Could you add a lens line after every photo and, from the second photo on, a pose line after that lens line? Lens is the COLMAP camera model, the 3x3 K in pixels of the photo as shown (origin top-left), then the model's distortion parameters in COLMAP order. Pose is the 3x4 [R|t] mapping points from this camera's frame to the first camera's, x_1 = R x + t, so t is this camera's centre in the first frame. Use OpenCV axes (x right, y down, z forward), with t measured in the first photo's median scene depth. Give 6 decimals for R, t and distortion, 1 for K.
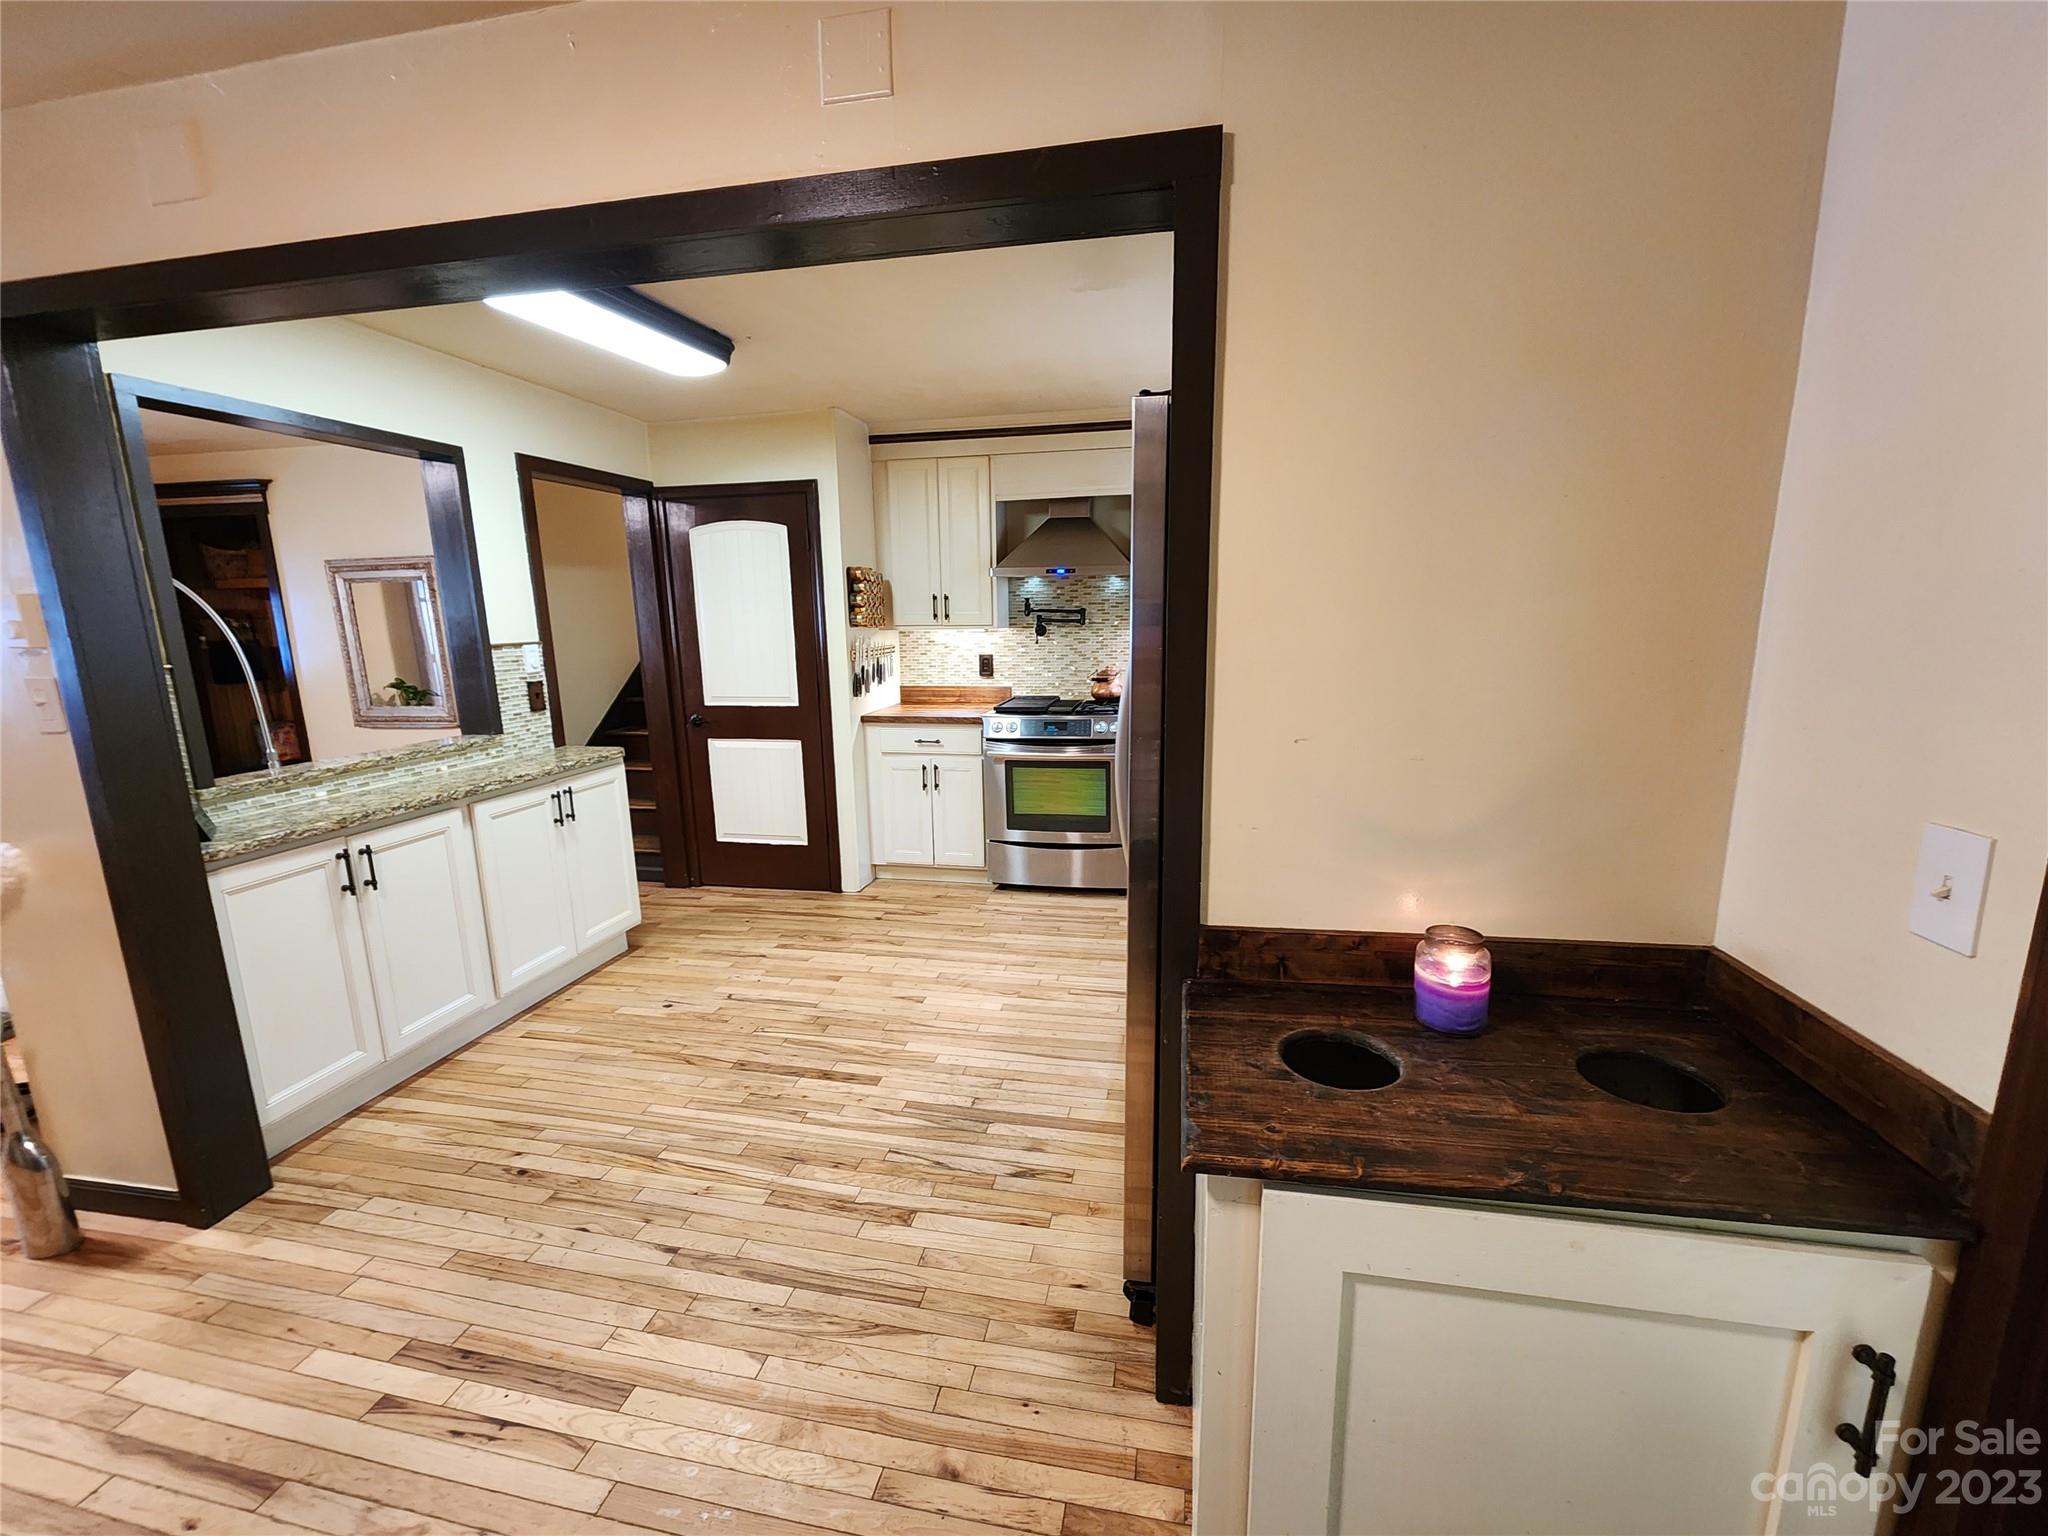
lens RADIAL K [[847.6, 0, 1014.6], [0, 847.6, 772.7], [0, 0, 1]] dist [-0.001633, 0.000064]
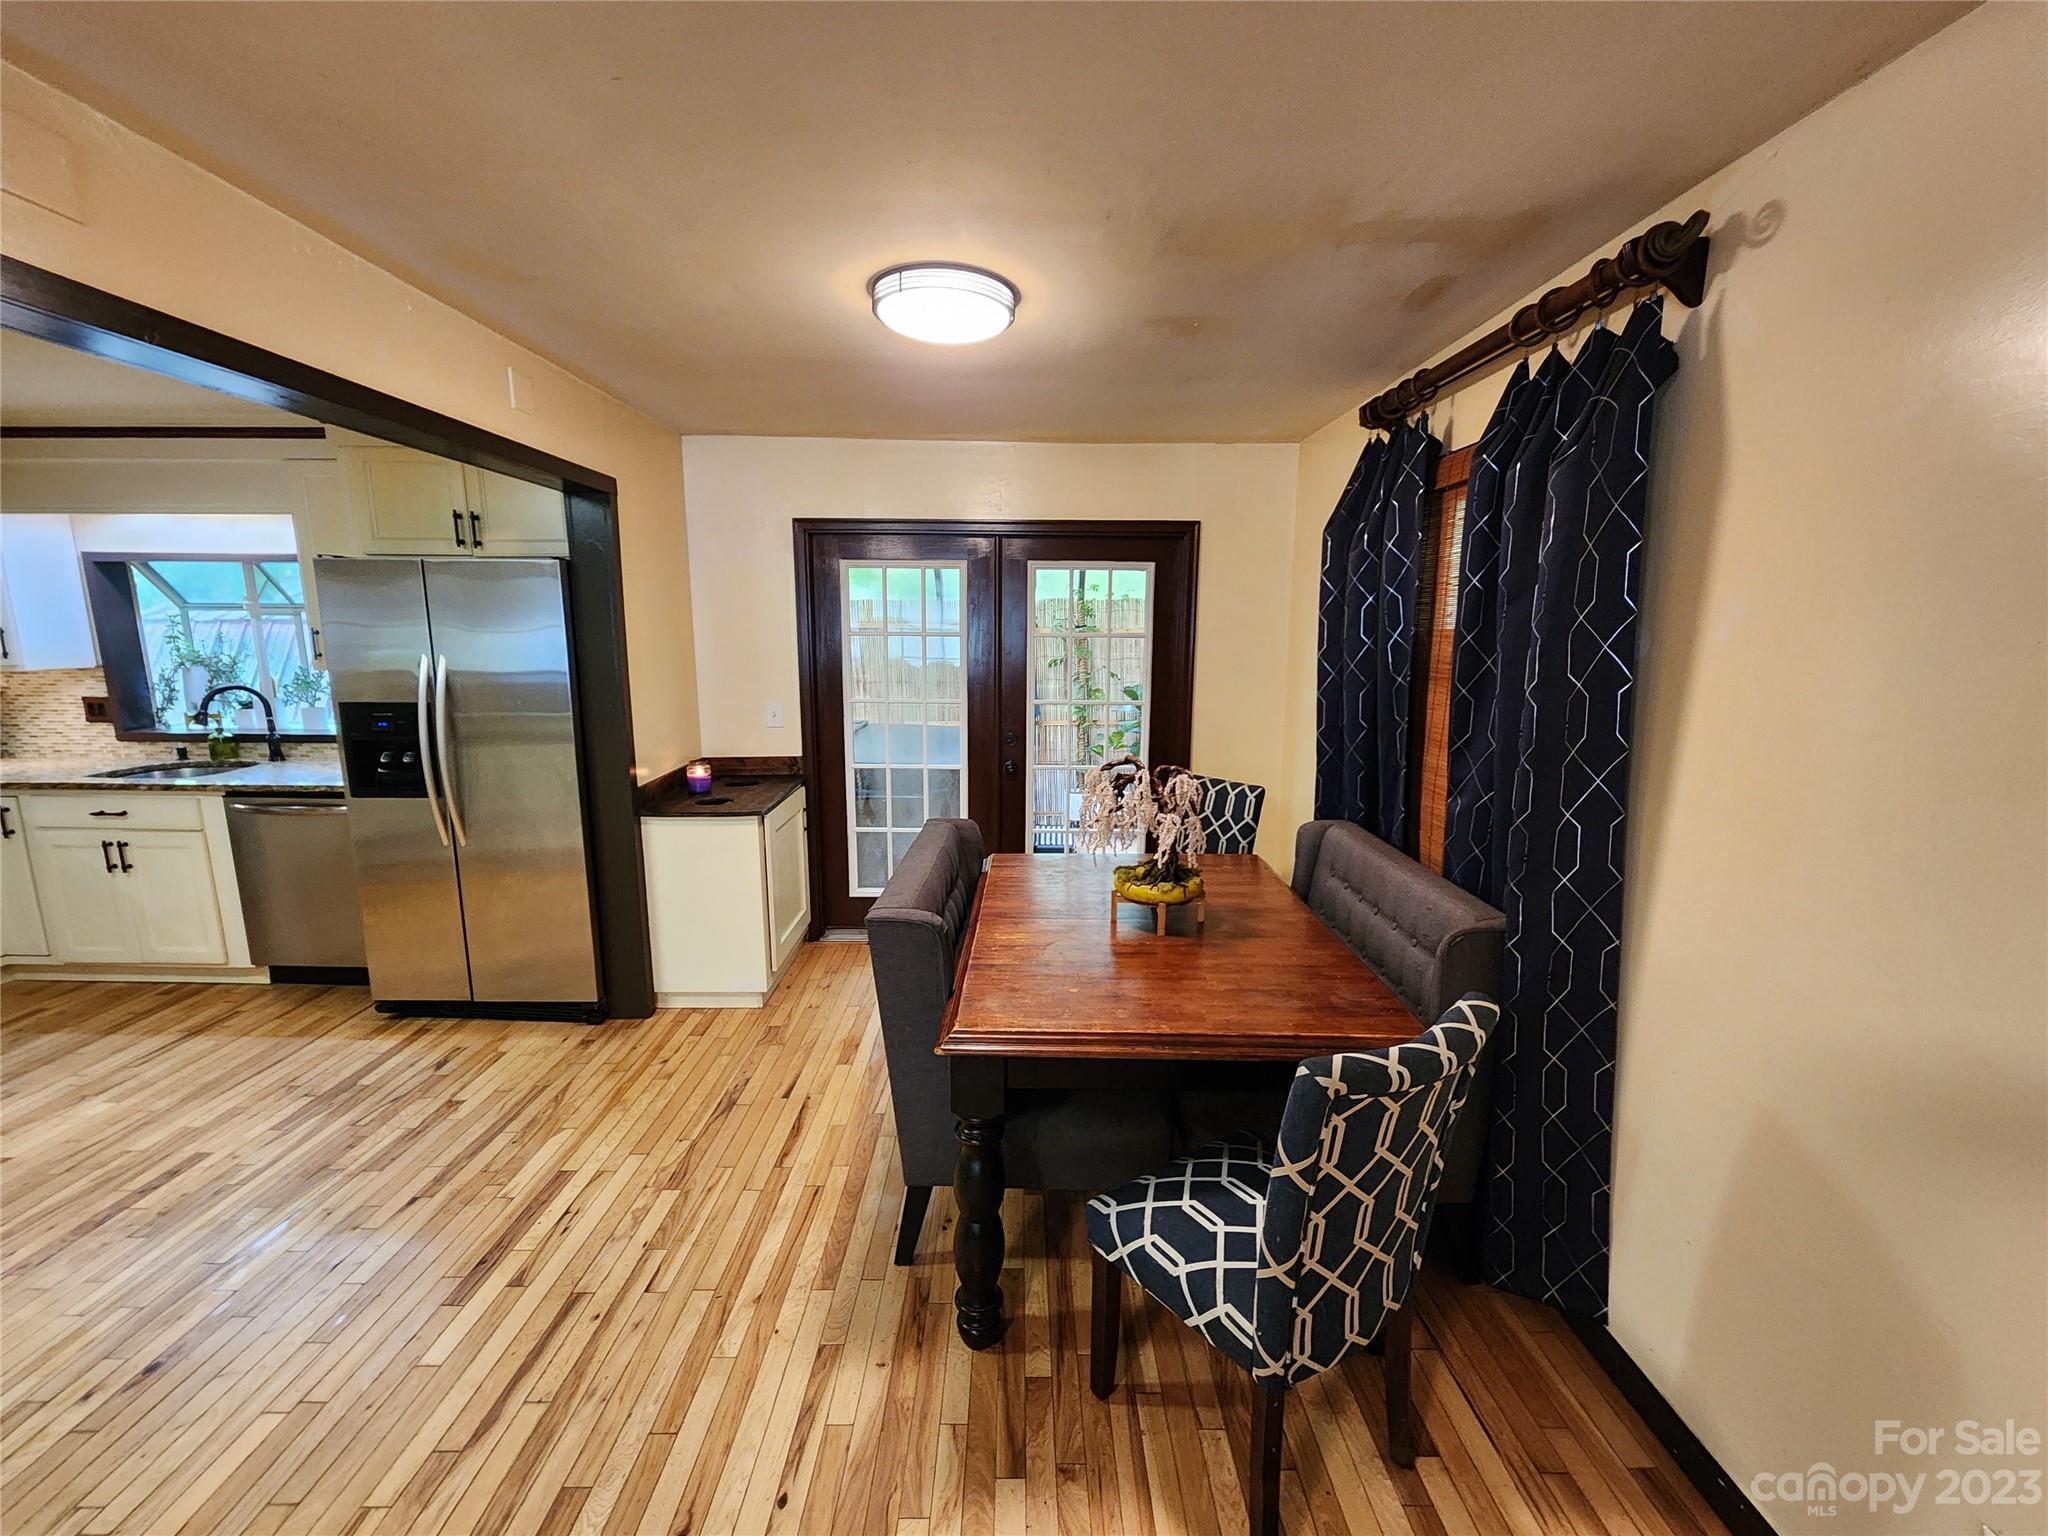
lens RADIAL K [[847.6, 0, 1022.2], [0, 847.6, 778.6], [0, 0, 1]] dist [-0.001633, 0.000064]
pose [[-0.204701, -0.158570, 0.965895, -1.392581], [0.182177, 0.963377, 0.196765, -0.070203], [-0.961722, 0.216242, -0.168317, 0.216058]]
